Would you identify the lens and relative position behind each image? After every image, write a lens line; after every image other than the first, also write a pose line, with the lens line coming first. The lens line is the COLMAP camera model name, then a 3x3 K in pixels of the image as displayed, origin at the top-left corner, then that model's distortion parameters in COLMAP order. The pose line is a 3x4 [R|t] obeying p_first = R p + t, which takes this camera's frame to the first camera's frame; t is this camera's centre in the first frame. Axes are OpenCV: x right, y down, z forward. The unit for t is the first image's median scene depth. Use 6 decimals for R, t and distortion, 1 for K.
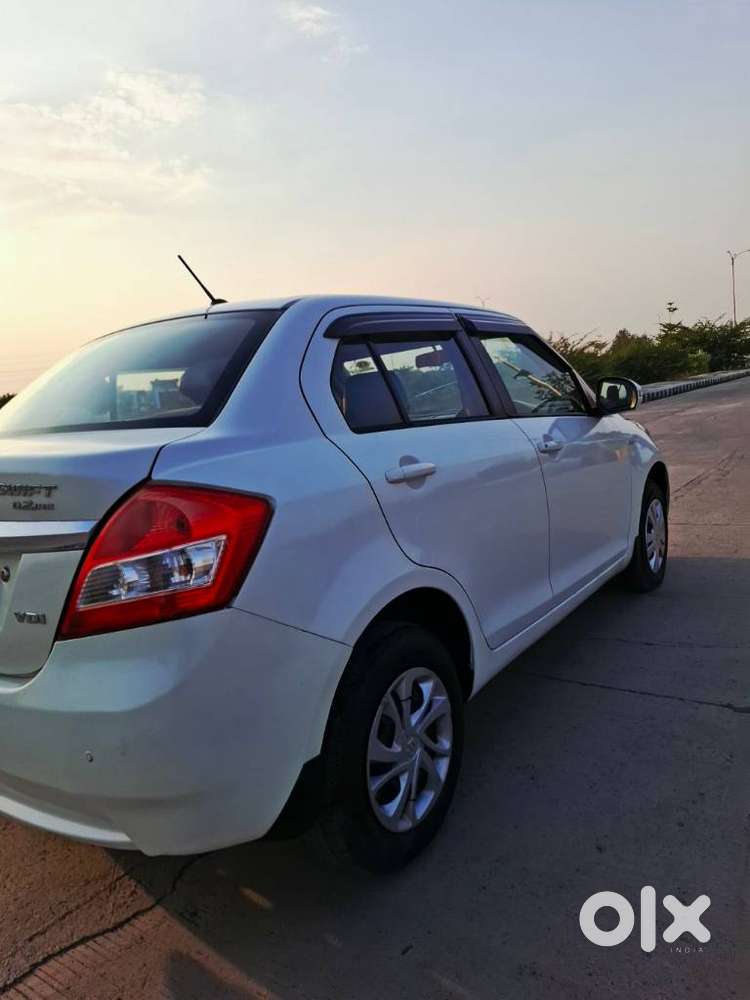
lens RADIAL K [[700.2, 0, 381.2], [0, 700.2, 496.8], [0, 0, 1]] dist [0.049765, -0.050133]
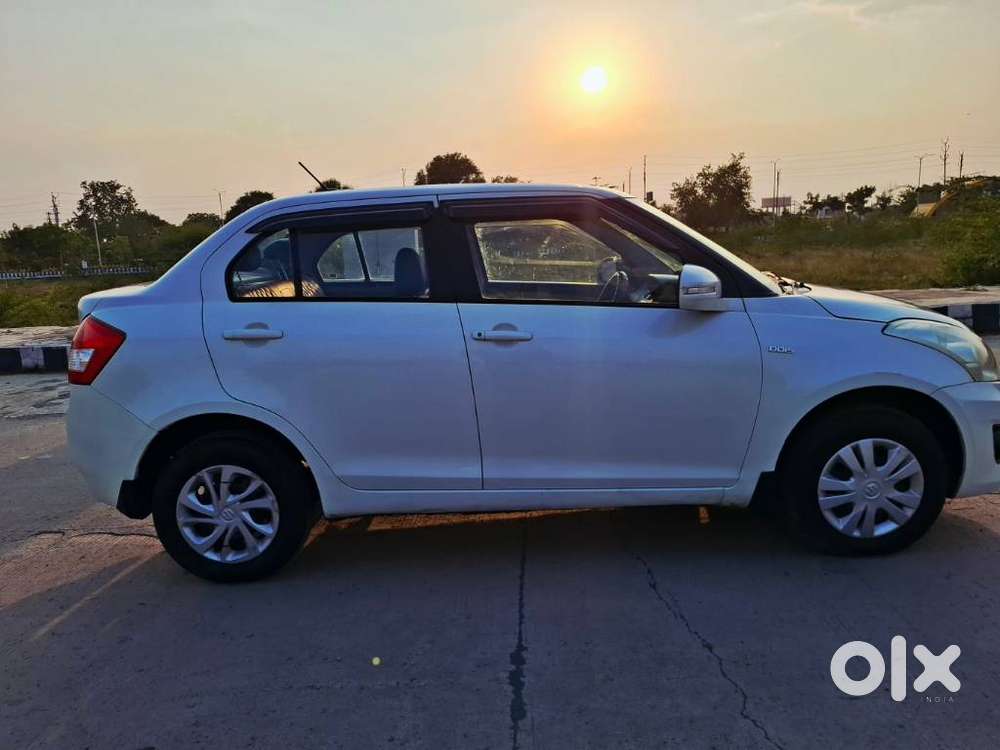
lens RADIAL K [[719.1, 0, 521.5], [0, 719.1, 392.2], [0, 0, 1]] dist [0.050011, -0.061403]
pose [[0.542680, 0.226792, -0.808742, 1.593957], [-0.116856, 0.973879, 0.194689, -0.278025], [0.831771, -0.011147, 0.555006, 0.672915]]
